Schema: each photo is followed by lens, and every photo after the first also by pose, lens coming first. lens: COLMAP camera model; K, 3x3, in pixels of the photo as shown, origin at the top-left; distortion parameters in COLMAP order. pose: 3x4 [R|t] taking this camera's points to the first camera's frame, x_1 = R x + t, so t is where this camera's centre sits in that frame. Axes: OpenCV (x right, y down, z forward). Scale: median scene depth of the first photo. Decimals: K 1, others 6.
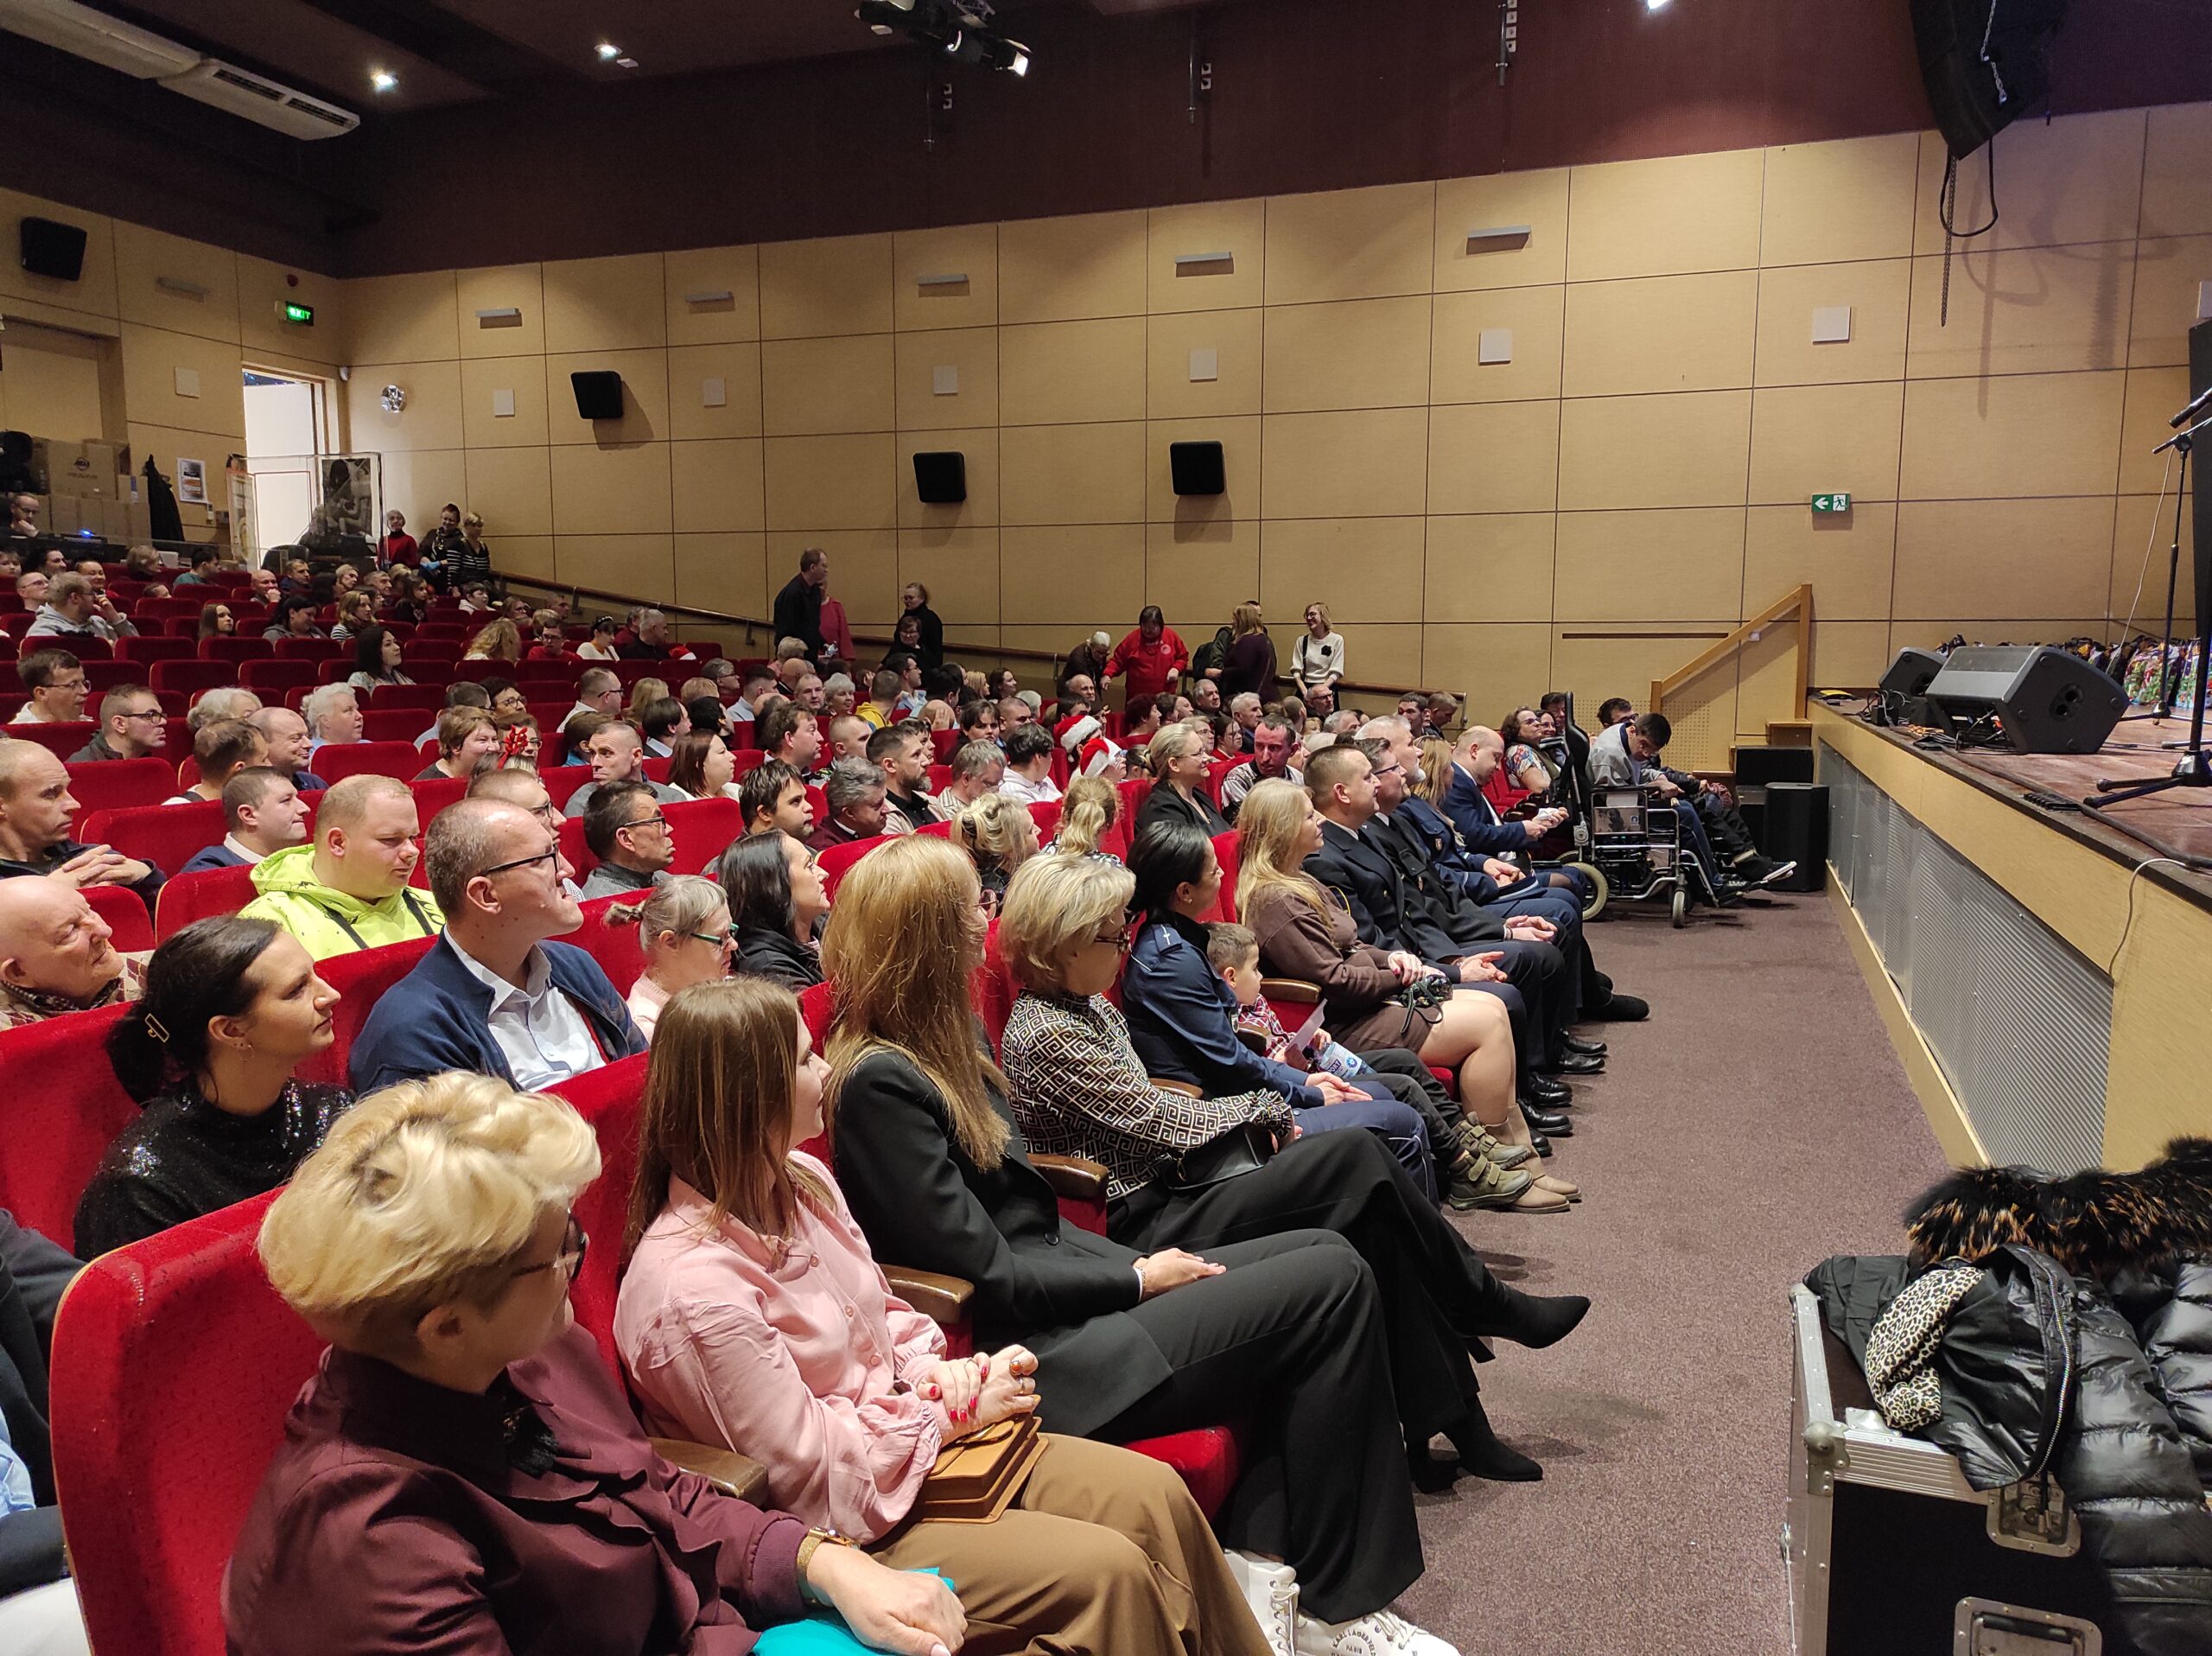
lens RADIAL K [[1632.9, 0, 1115.4], [0, 1632.9, 819.6], [0, 0, 1]] dist [0.049210, -0.016104]
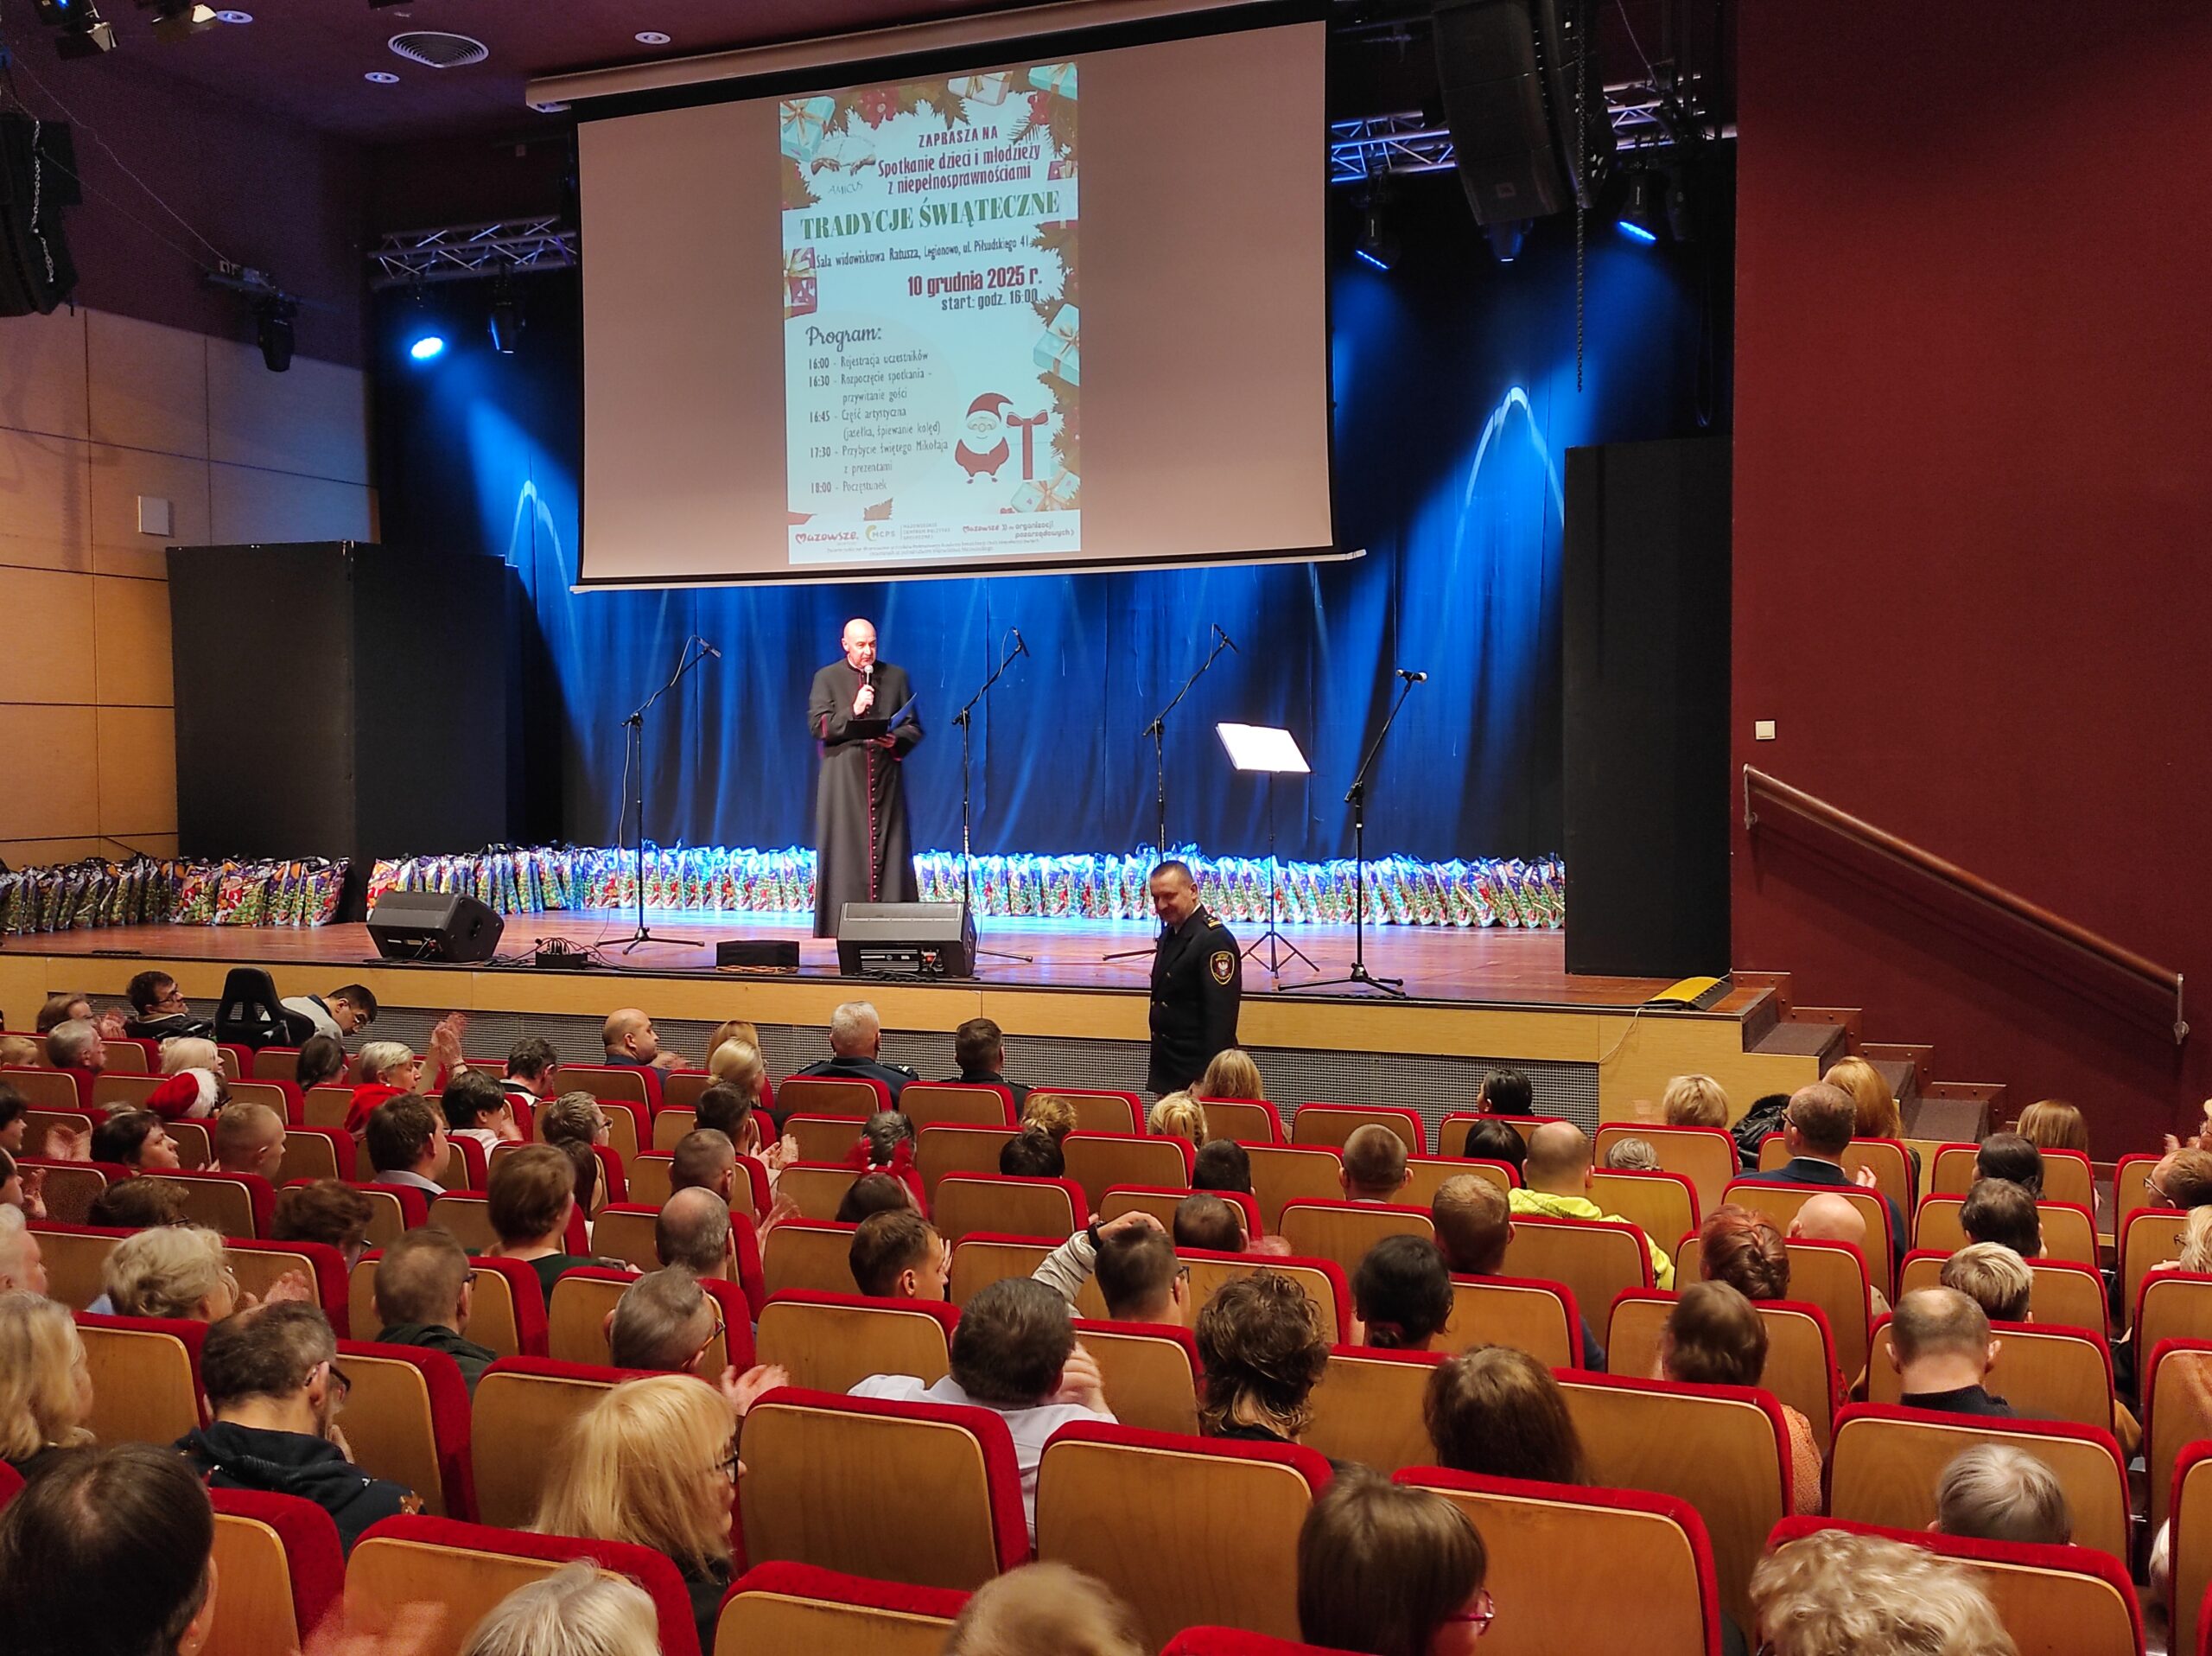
lens RADIAL K [[2247.2, 0, 1110.6], [0, 2247.2, 825.5], [0, 0, 1]] dist [0.062275, 0.000000]
pose [[0.060237, -0.036144, 0.997529, -0.638824], [0.114374, 0.993012, 0.029074, -0.098983], [-0.991610, 0.112340, 0.063950, 0.353872]]
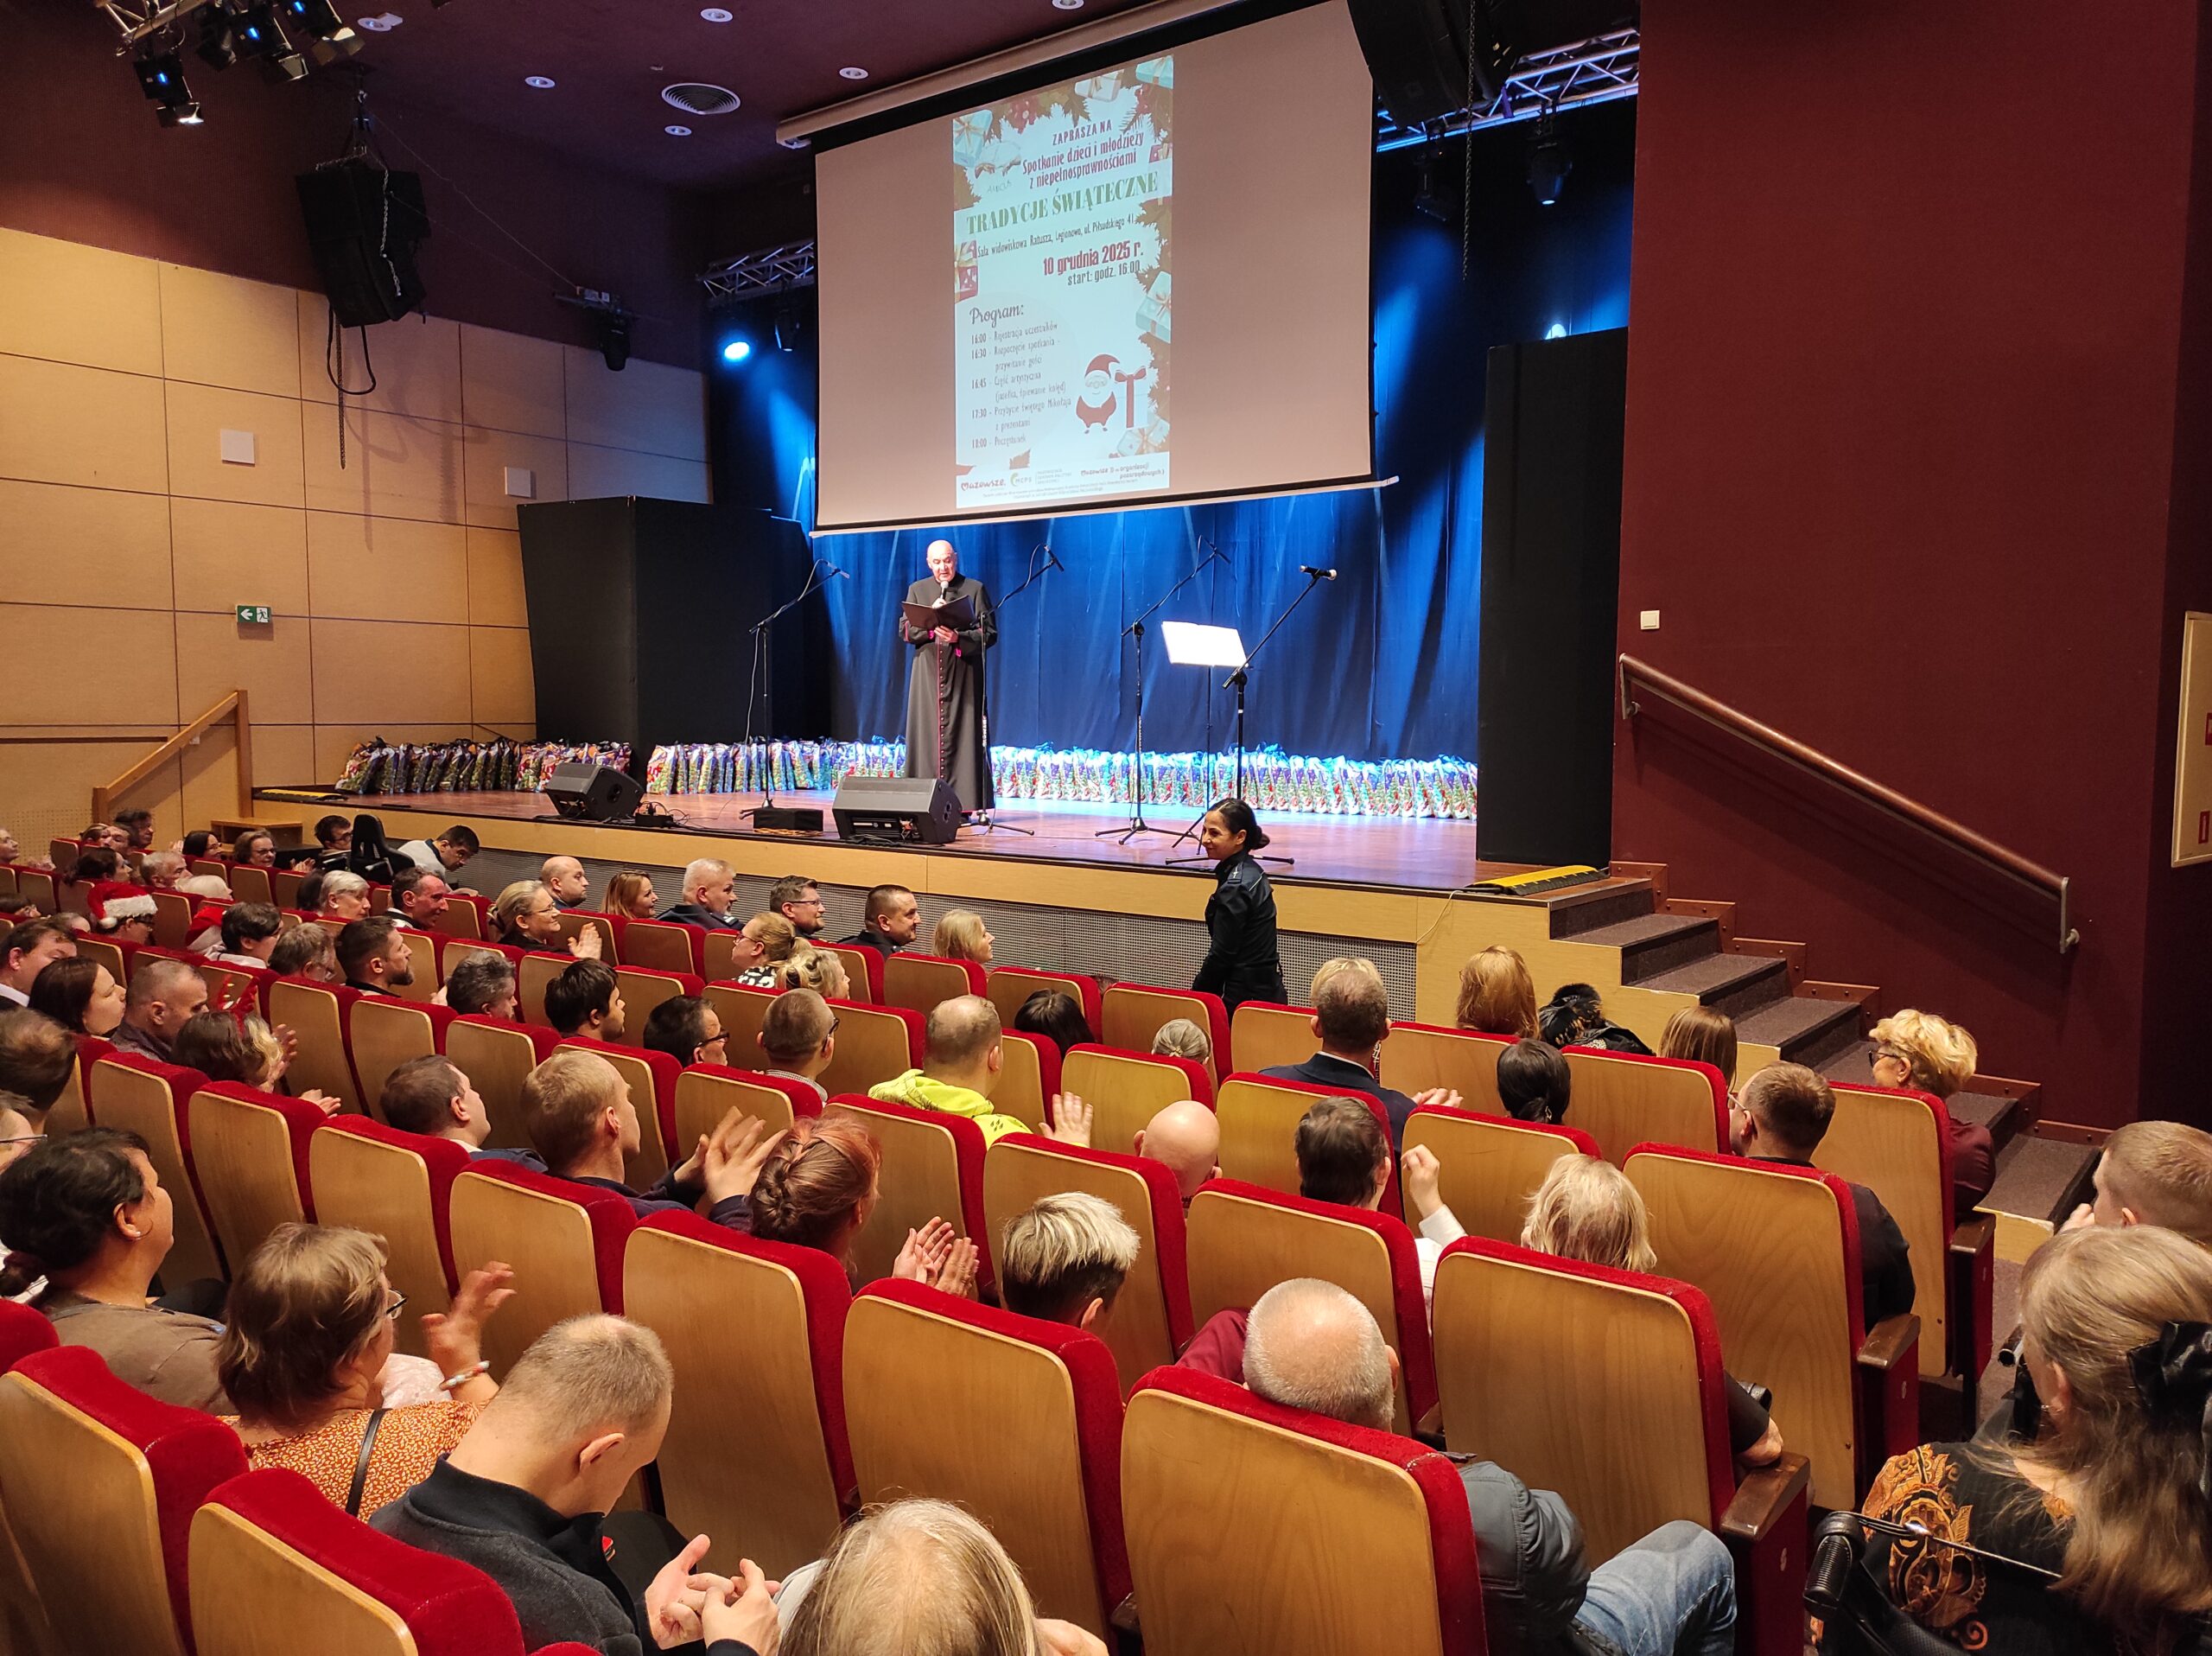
lens RADIAL K [[1632.9, 0, 1105.7], [0, 1632.9, 833.1], [0, 0, 1]] dist [0.049210, -0.016104]
pose [[0.316968, -0.076040, 0.945383, -0.423807], [0.097620, 0.994103, 0.047229, -0.050961], [-0.943399, 0.077318, 0.322522, 0.157869]]
